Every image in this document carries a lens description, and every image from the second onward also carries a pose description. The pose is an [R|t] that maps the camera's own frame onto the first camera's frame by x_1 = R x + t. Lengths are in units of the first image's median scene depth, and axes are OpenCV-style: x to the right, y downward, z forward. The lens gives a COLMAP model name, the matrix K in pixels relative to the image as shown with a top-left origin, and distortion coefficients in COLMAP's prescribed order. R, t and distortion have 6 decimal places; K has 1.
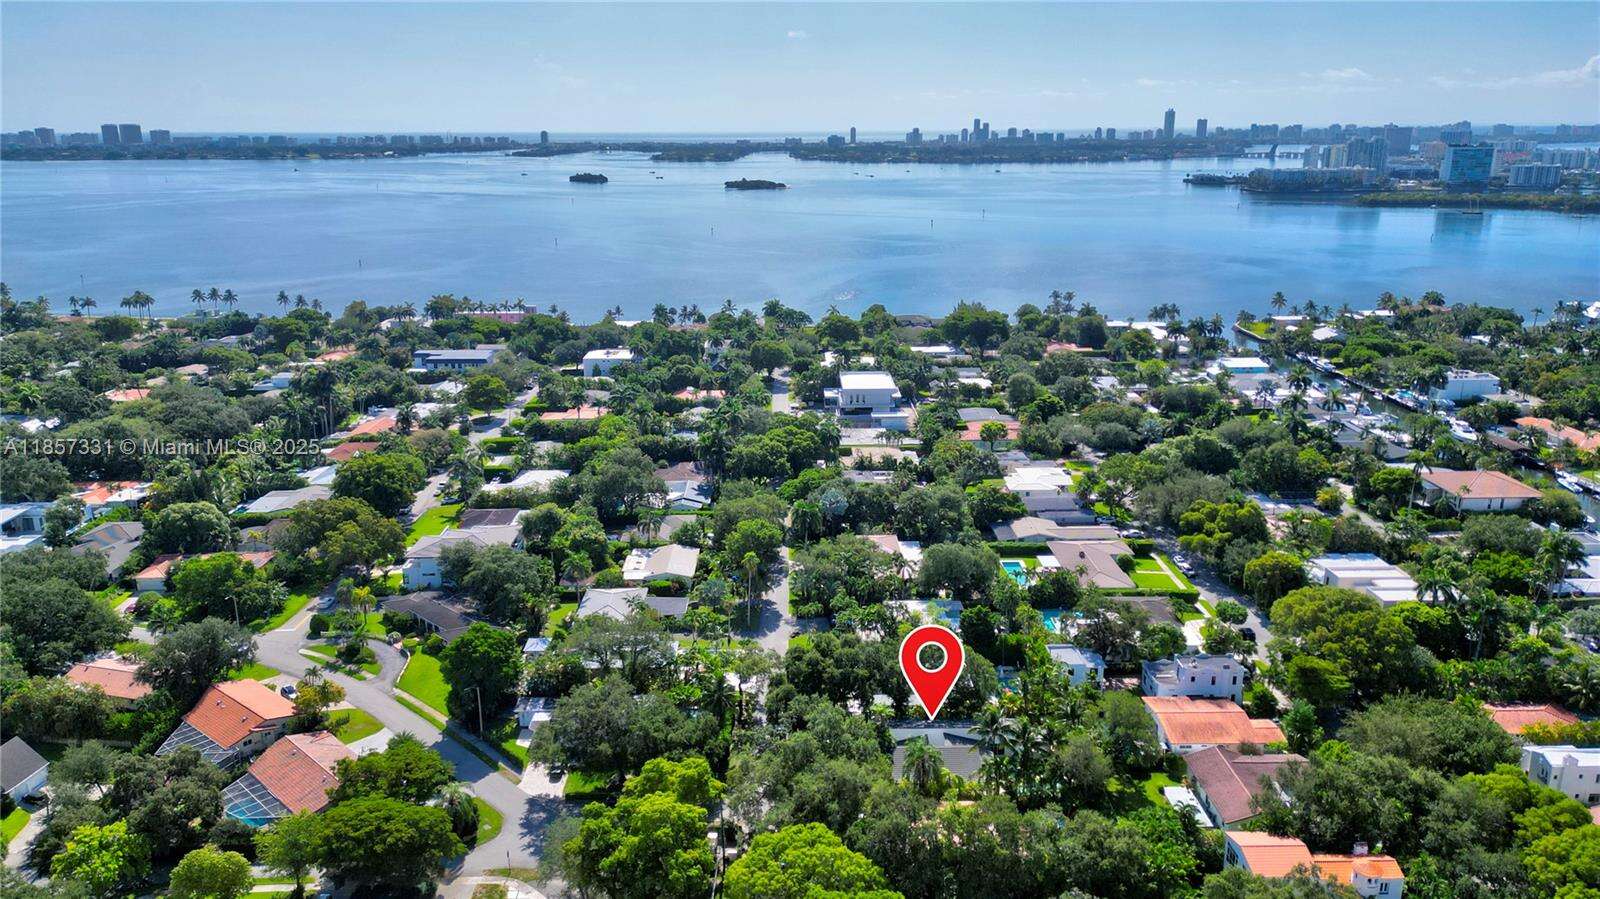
lens RADIAL K [[1131.5, 0, 803.3], [0, 1131.5, 443.8], [0, 0, 1]] dist [0.068999, -0.071933]
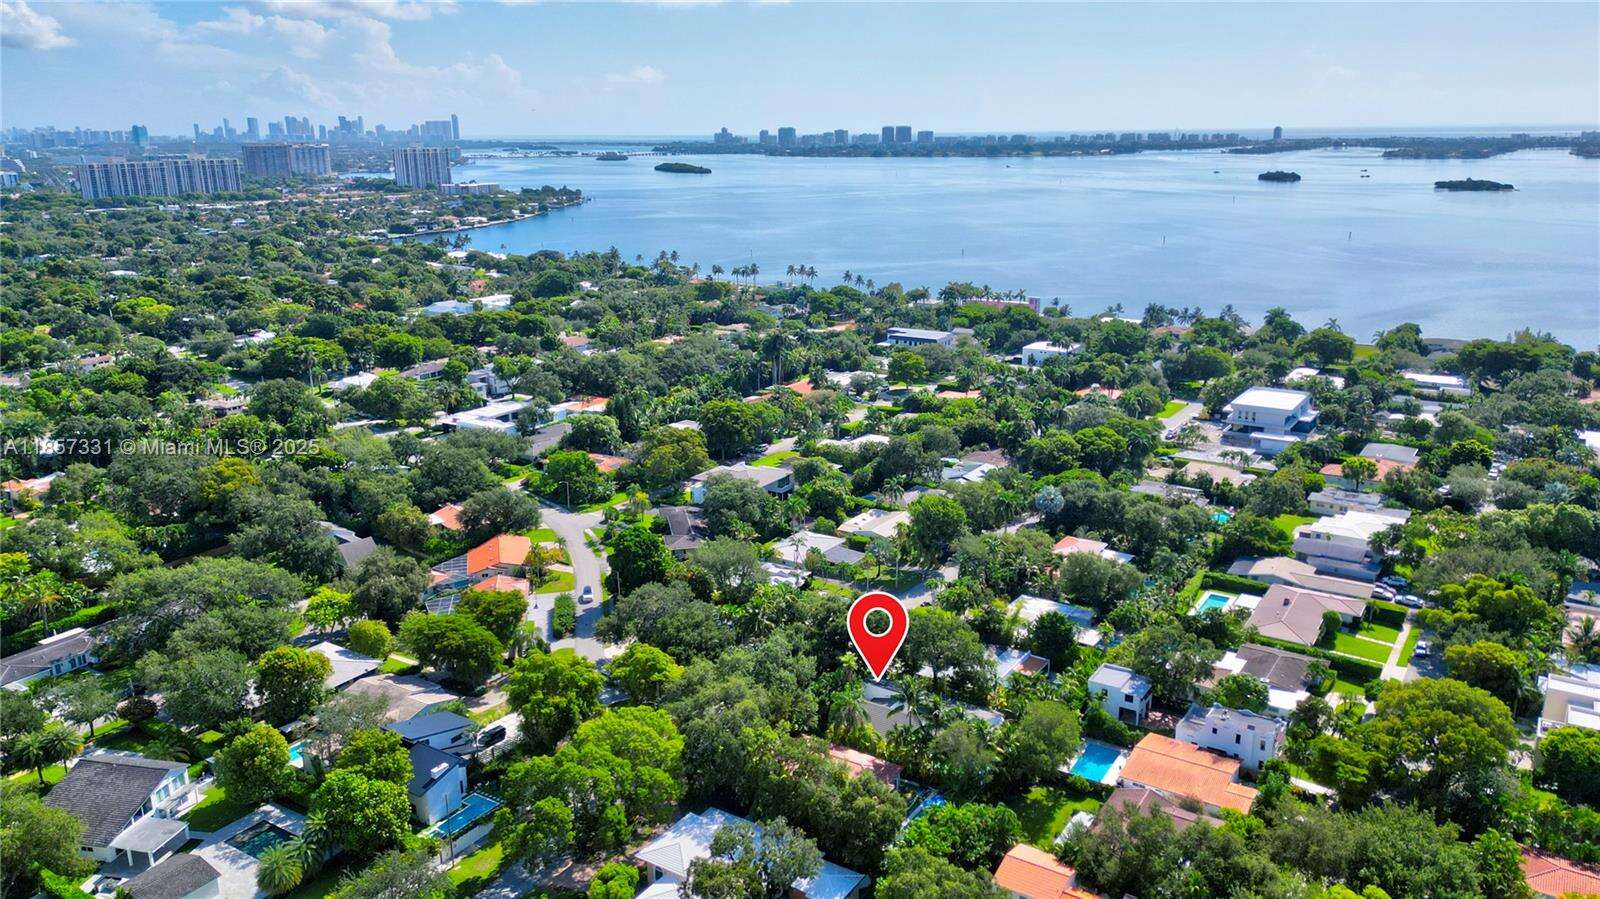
lens RADIAL K [[1131.5, 0, 803.3], [0, 1131.5, 443.8], [0, 0, 1]] dist [0.068999, -0.071933]
pose [[0.828319, 0.146609, -0.540734, 0.104113], [-0.145380, 0.988340, 0.045268, -0.002894], [0.541065, 0.041116, 0.839975, 0.008439]]
